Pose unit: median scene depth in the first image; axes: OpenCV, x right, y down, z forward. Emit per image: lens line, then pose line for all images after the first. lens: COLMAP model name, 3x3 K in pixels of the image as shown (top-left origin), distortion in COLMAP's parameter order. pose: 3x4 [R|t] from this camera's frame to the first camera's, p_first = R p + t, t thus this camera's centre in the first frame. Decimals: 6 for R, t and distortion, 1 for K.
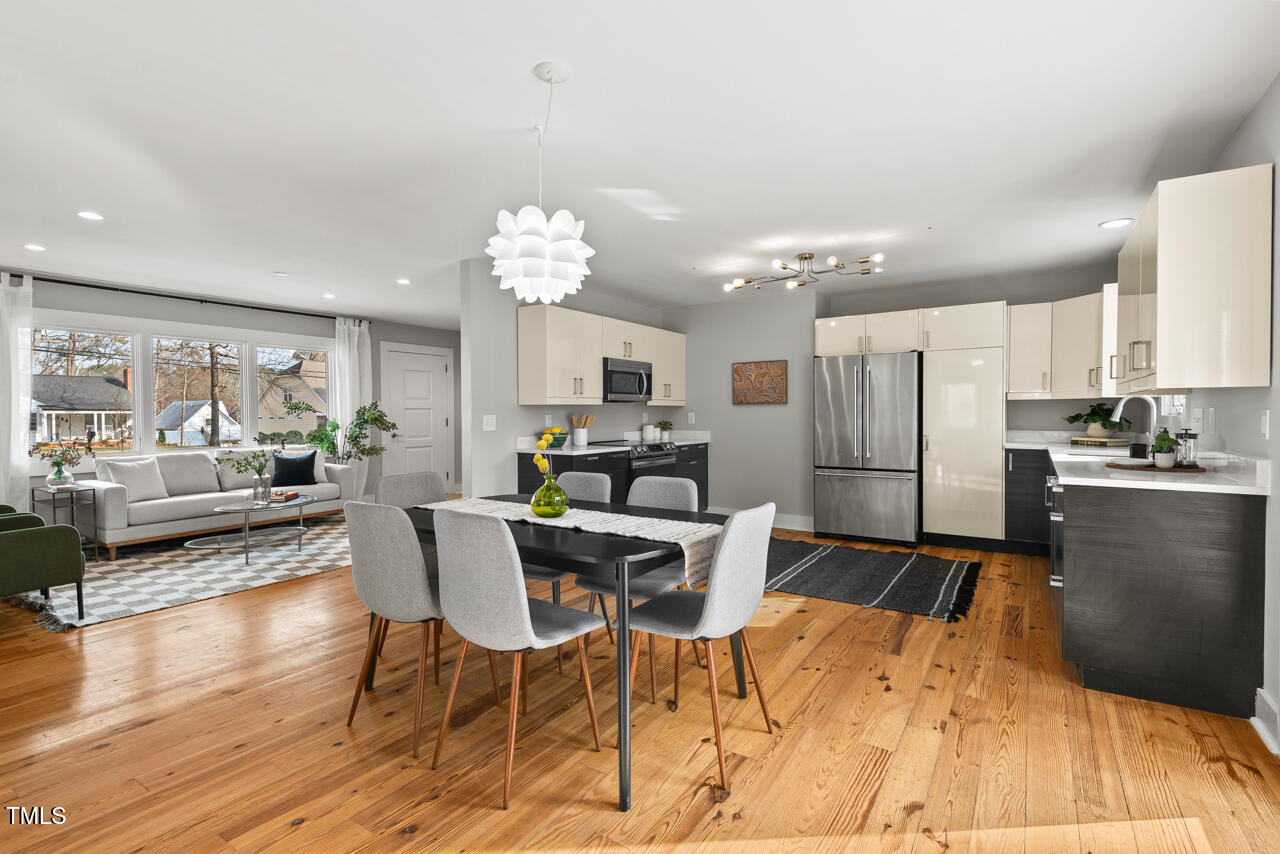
lens RADIAL K [[585.5, 0, 639.9], [0, 585.5, 425.8], [0, 0, 1]] dist [0.005293, -0.002194]
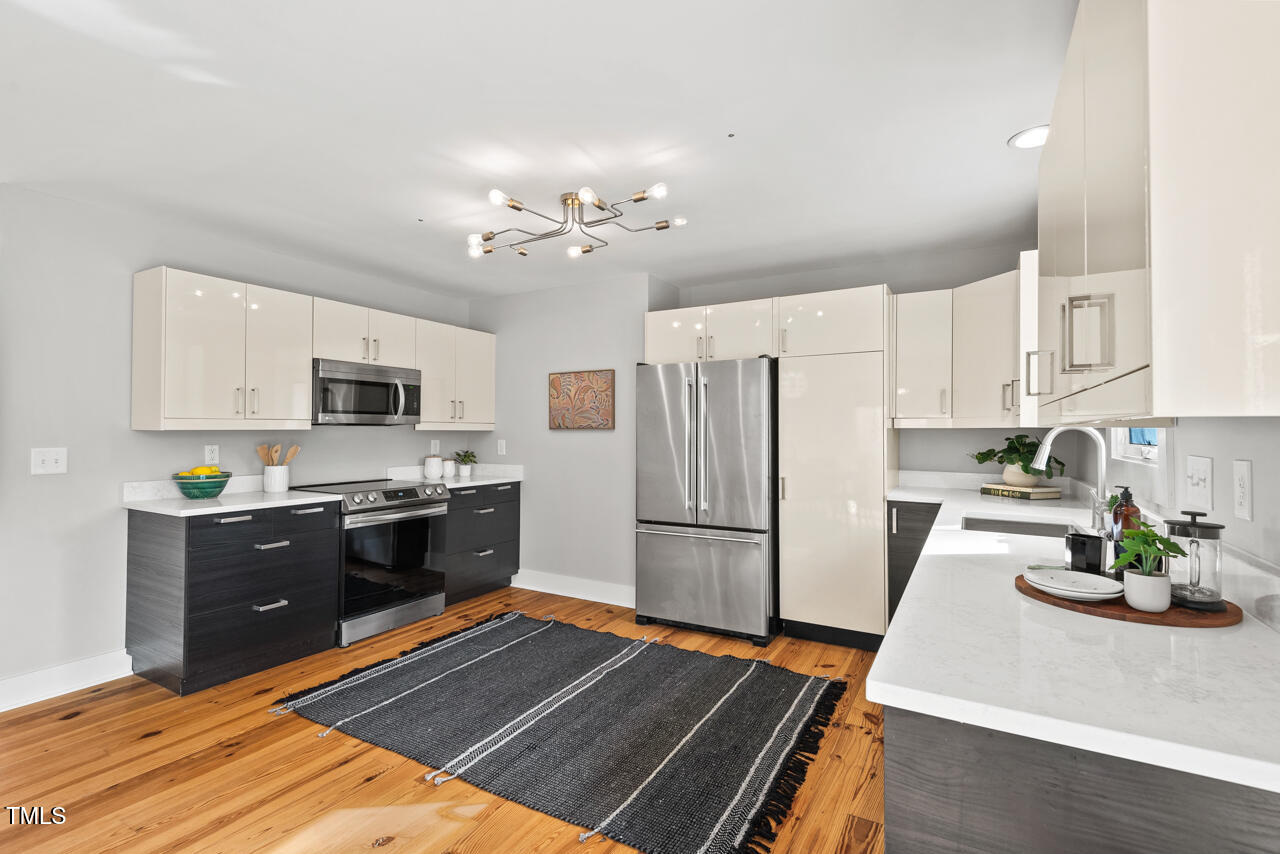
lens RADIAL K [[585.5, 0, 639.7], [0, 585.5, 425.8], [0, 0, 1]] dist [0.005293, -0.002194]
pose [[0.997129, 0.008644, 0.075226, 0.269979], [-0.006150, 0.999426, -0.033321, -0.021522], [-0.075471, 0.032762, 0.996610, 0.326646]]
